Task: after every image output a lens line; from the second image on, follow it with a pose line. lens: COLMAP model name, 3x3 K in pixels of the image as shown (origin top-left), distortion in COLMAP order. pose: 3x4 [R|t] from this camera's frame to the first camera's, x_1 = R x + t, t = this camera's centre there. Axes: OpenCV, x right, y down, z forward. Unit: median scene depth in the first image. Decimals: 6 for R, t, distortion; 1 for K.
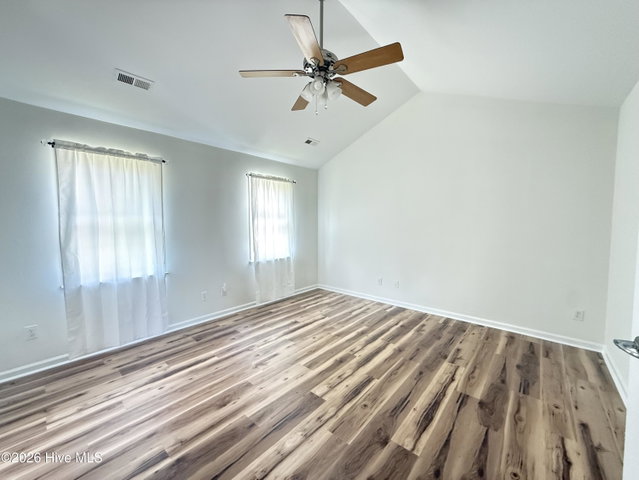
lens RADIAL K [[254.9, 0, 319.5], [0, 254.9, 237.9], [0, 0, 1]] dist [0.008994, 0.000400]
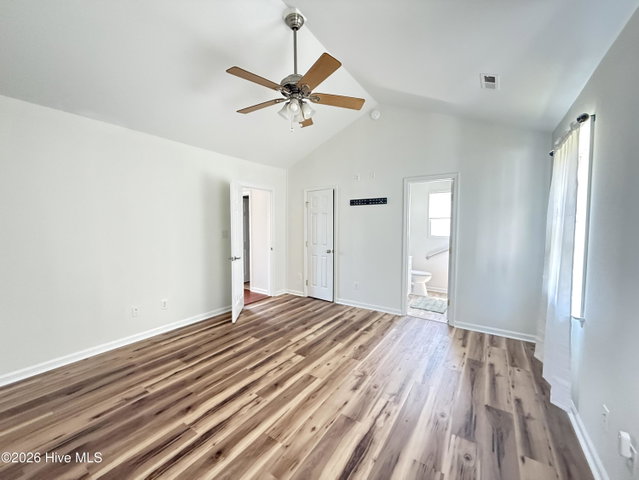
lens RADIAL K [[254.9, 0, 319.5], [0, 254.9, 239.8], [0, 0, 1]] dist [0.008994, 0.000400]
pose [[-0.992259, 0.009338, -0.123831, 0.043647], [-0.005778, 0.992617, 0.121155, -0.134763], [0.124048, 0.120932, -0.984879, 1.984309]]
